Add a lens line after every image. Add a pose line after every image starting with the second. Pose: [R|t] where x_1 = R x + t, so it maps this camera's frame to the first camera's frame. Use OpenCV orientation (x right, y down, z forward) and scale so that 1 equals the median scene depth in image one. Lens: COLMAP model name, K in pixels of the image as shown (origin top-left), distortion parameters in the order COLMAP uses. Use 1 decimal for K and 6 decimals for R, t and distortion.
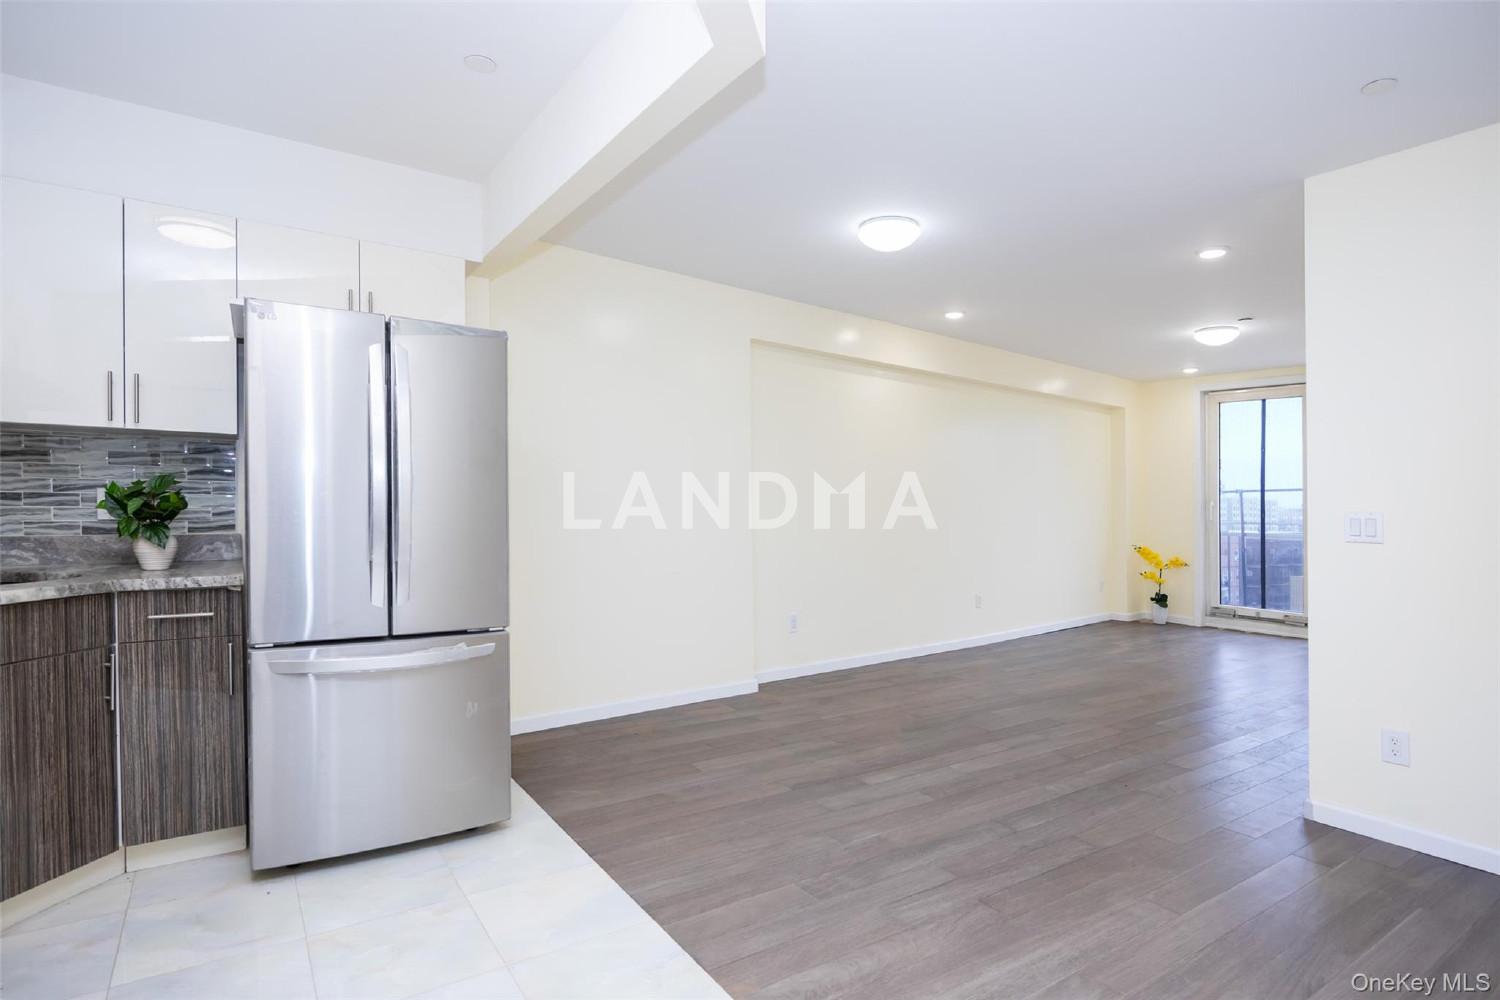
lens RADIAL K [[805.4, 0, 748.8], [0, 805.4, 479.5], [0, 0, 1]] dist [-0.009171, 0.000025]
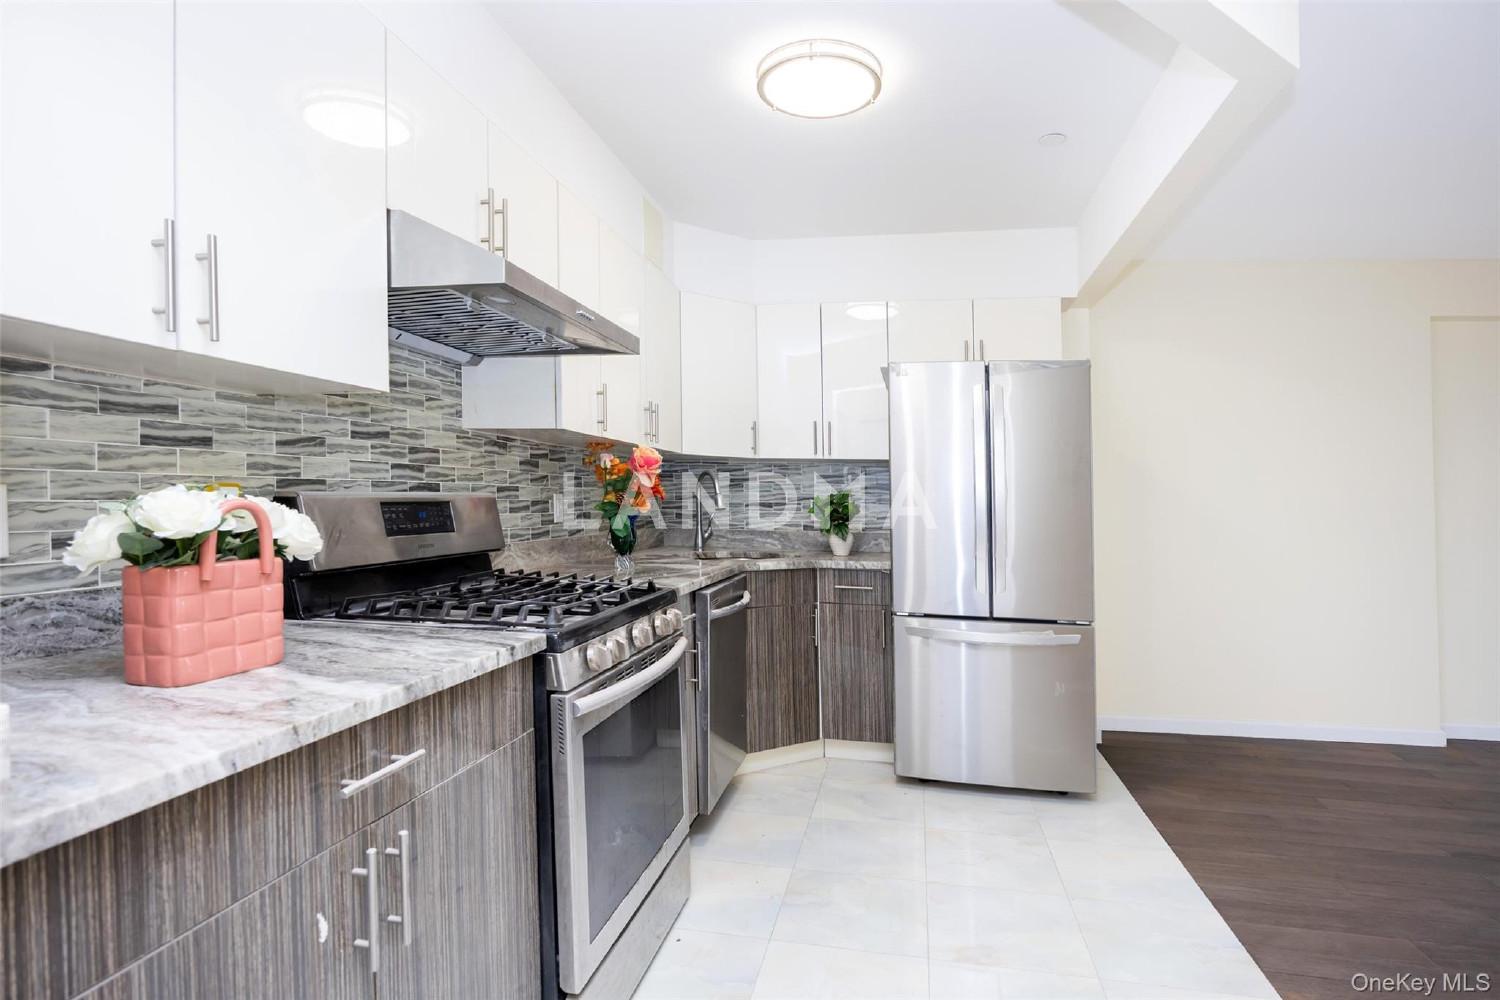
lens RADIAL K [[805.4, 0, 748.8], [0, 805.4, 479.5], [0, 0, 1]] dist [-0.009171, 0.000025]
pose [[0.706559, -0.019741, -0.707379, 0.176255], [0.010198, 0.999791, -0.017716, -0.001226], [0.707581, 0.005303, 0.706613, -0.150032]]
